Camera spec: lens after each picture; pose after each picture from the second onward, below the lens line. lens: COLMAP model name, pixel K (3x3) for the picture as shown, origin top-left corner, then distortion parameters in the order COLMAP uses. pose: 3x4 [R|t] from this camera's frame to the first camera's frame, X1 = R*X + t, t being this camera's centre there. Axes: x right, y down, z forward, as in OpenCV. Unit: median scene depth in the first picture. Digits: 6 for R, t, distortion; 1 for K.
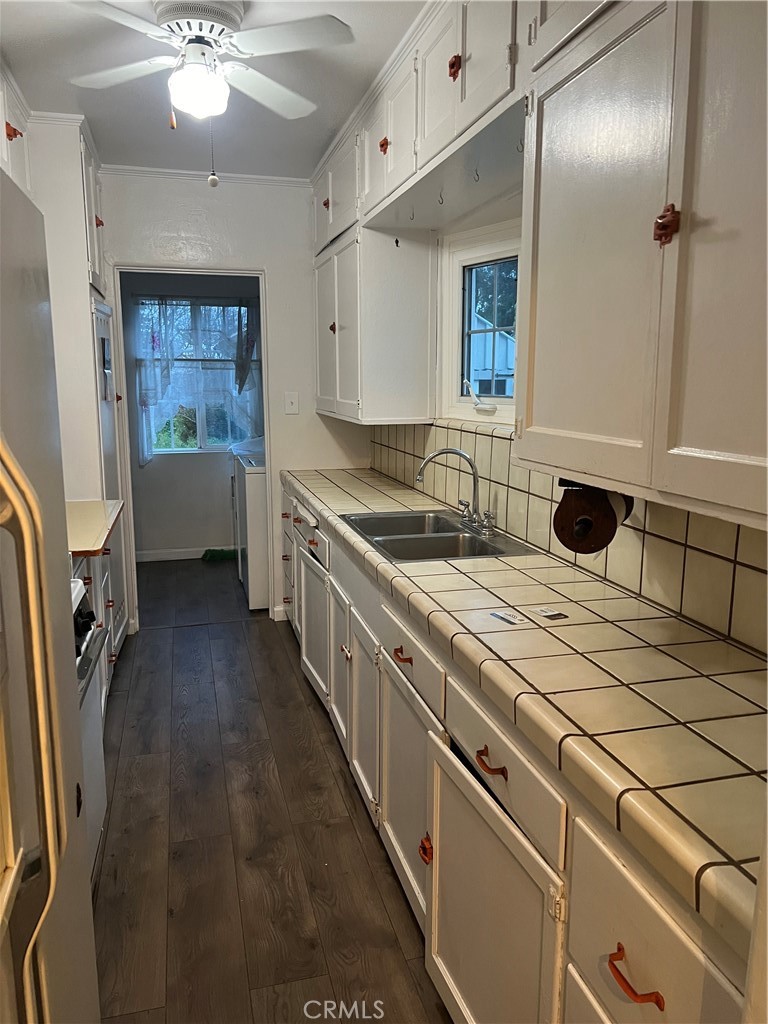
lens RADIAL K [[768.4, 0, 386.7], [0, 768.4, 509.9], [0, 0, 1]] dist [0.034772, -0.049058]
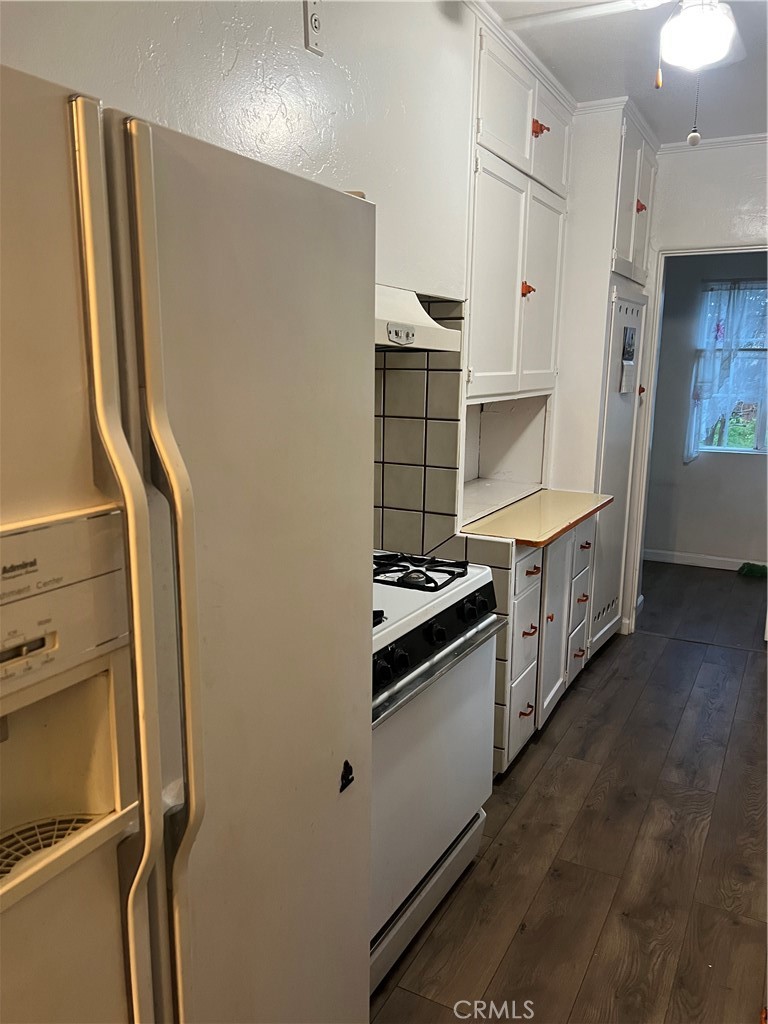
lens RADIAL K [[768.4, 0, 384.3], [0, 768.4, 513.3], [0, 0, 1]] dist [0.034772, -0.049058]
pose [[0.725418, 0.137096, -0.674517, 0.113168], [-0.127530, 0.989767, 0.064017, -0.017371], [0.676391, 0.039582, 0.735479, 0.105083]]
